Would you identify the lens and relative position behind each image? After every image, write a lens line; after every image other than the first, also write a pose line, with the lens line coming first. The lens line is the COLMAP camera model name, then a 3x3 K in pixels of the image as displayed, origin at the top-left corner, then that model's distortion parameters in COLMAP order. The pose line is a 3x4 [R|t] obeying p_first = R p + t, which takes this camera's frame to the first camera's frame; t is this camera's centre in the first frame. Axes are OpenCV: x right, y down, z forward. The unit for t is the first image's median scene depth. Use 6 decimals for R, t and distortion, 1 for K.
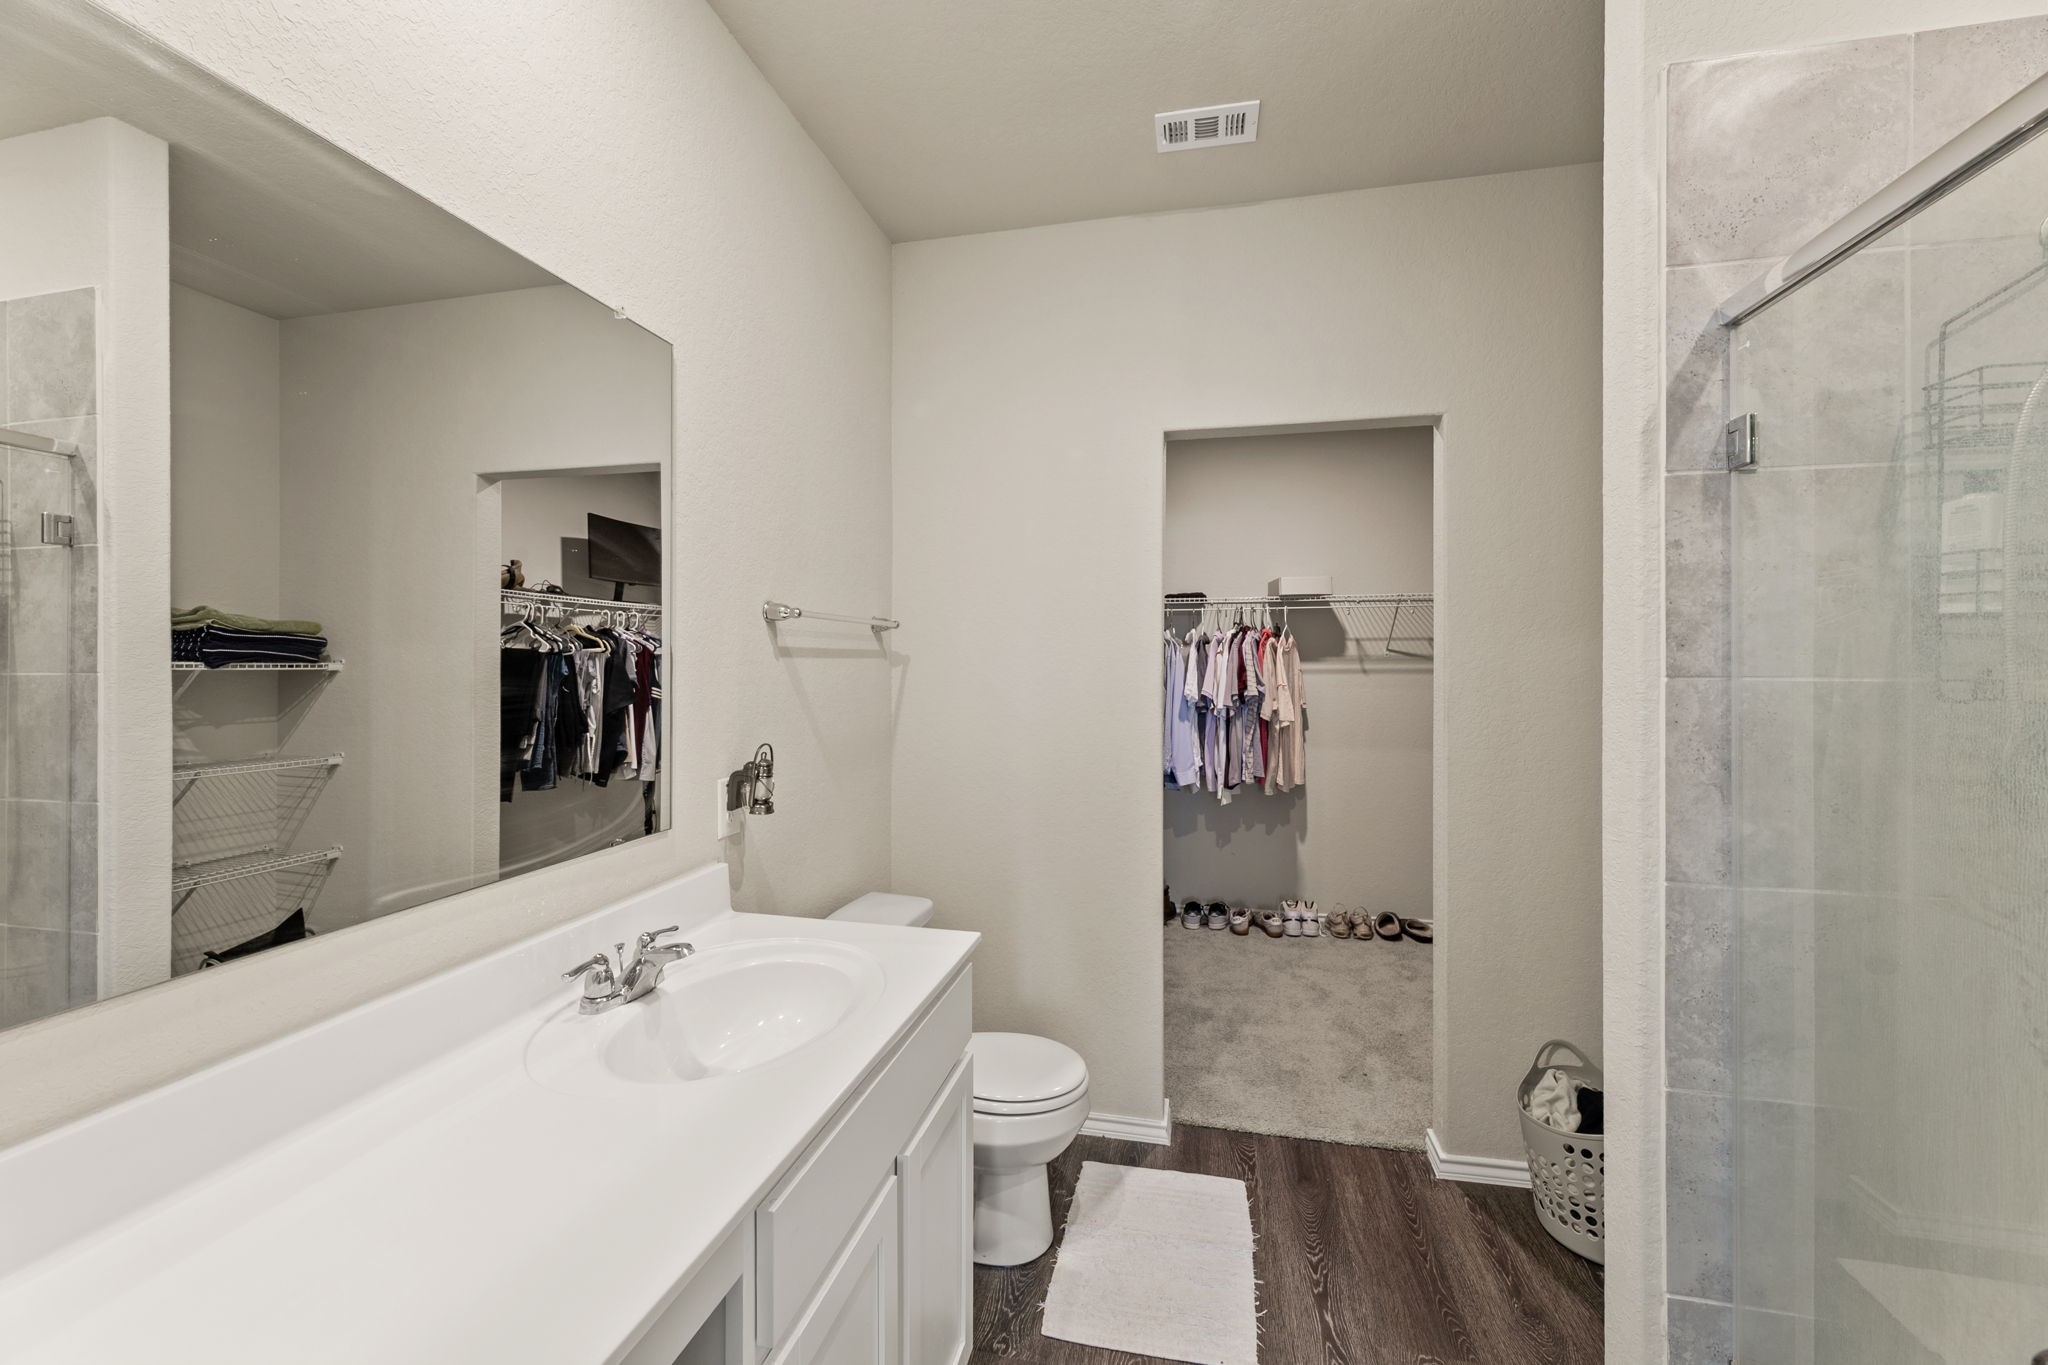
lens RADIAL K [[822.1, 0, 1031.0], [0, 822.1, 668.6], [0, 0, 1]] dist [0.001137, -0.001707]
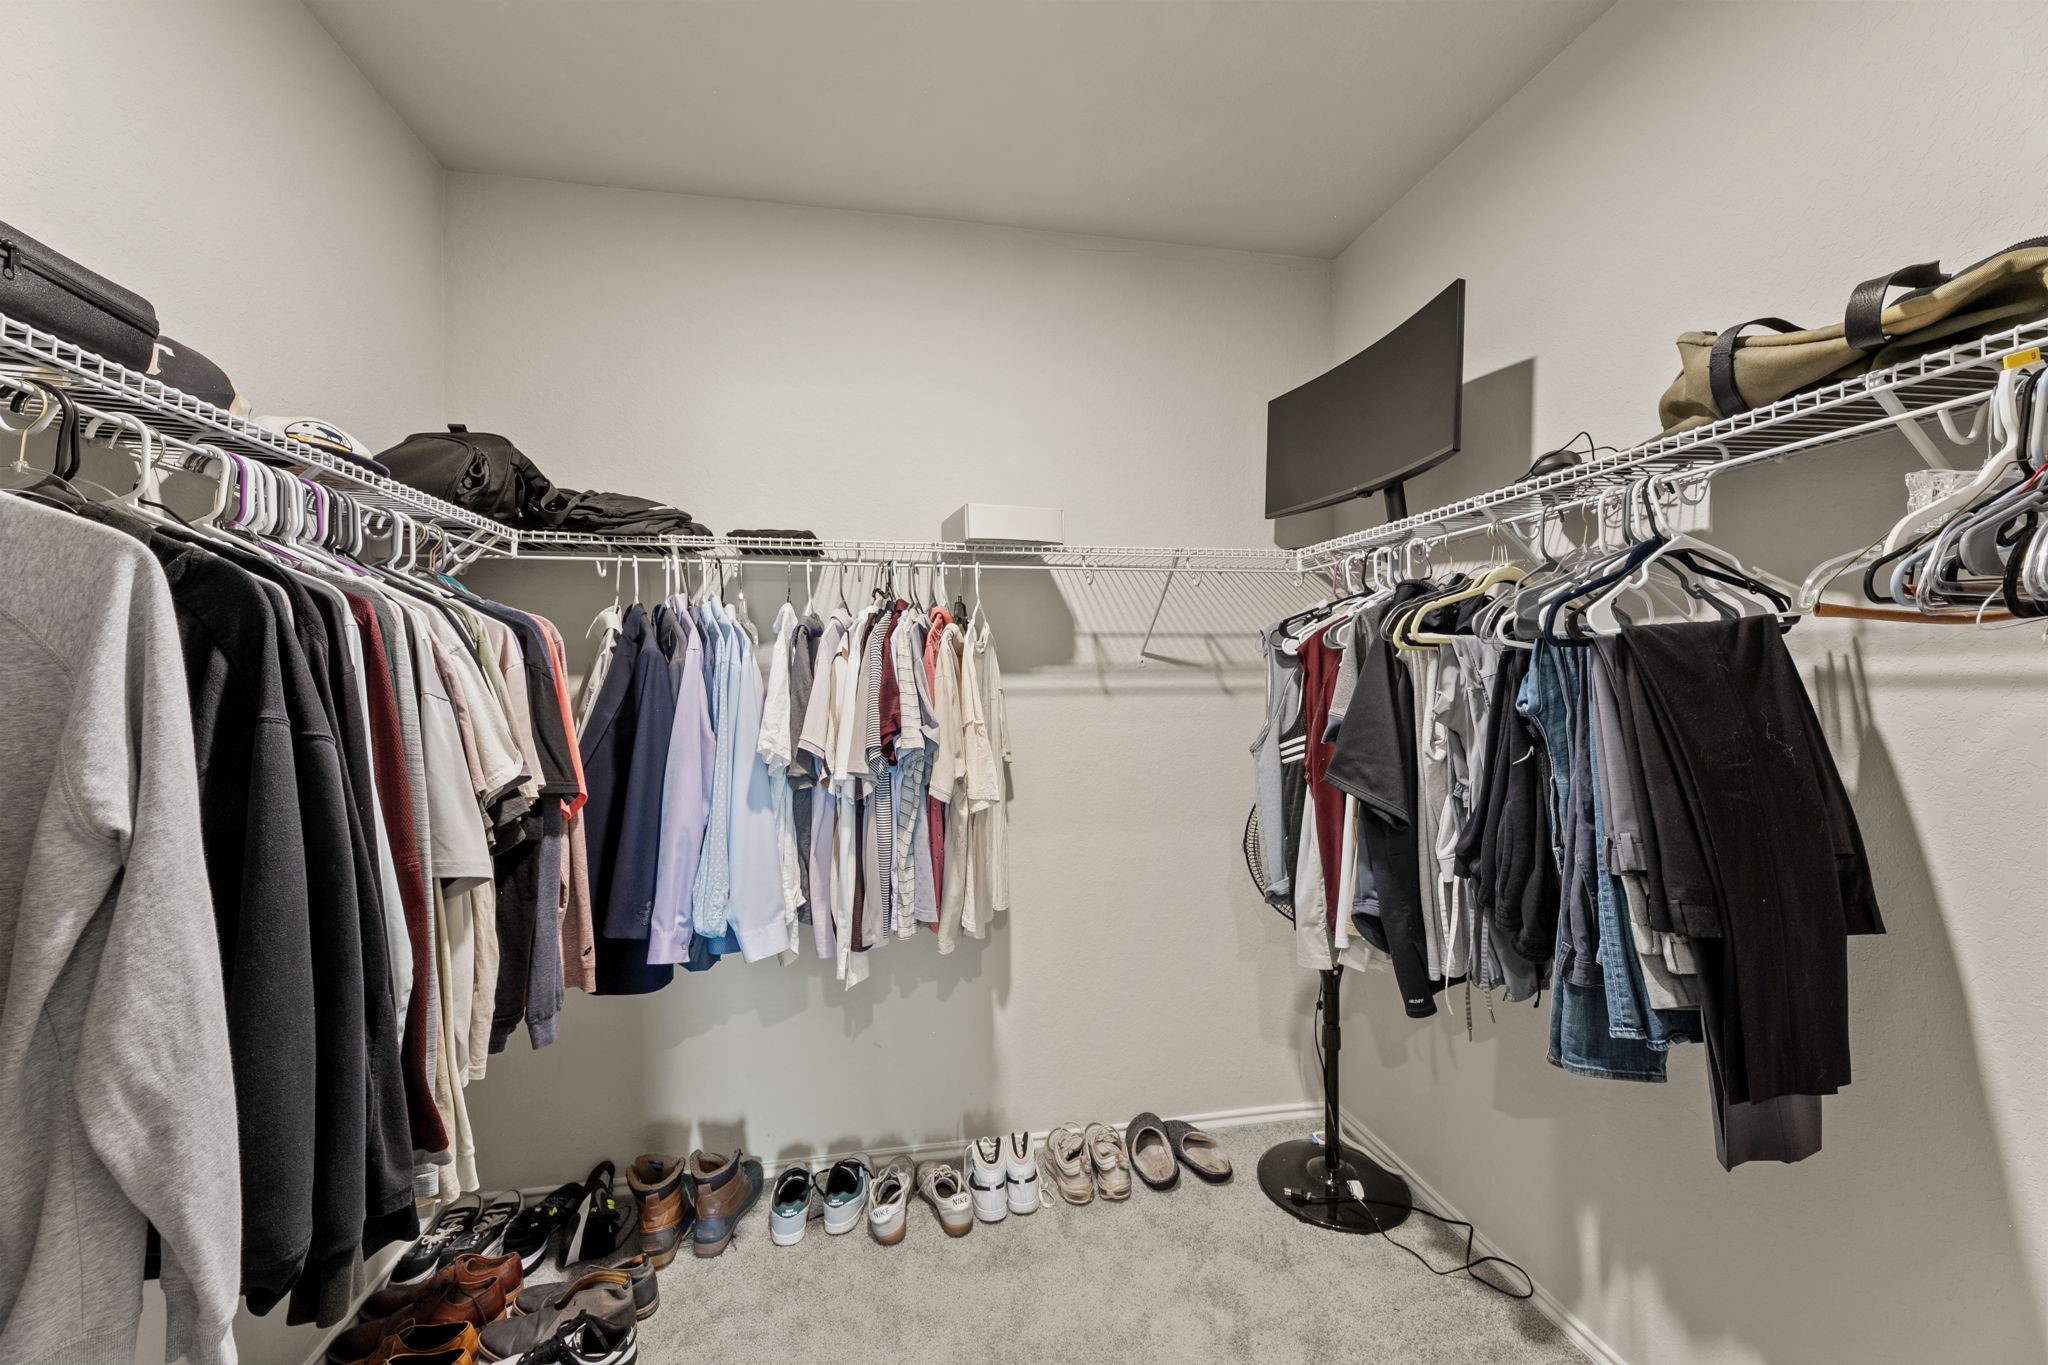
lens RADIAL K [[822.1, 0, 1027.4], [0, 822.1, 679.3], [0, 0, 1]] dist [0.001137, -0.001707]
pose [[0.920431, -0.001317, 0.390903, 0.145163], [0.002525, 0.999993, -0.002576, -0.004021], [-0.390897, 0.003358, 0.920428, 0.537865]]
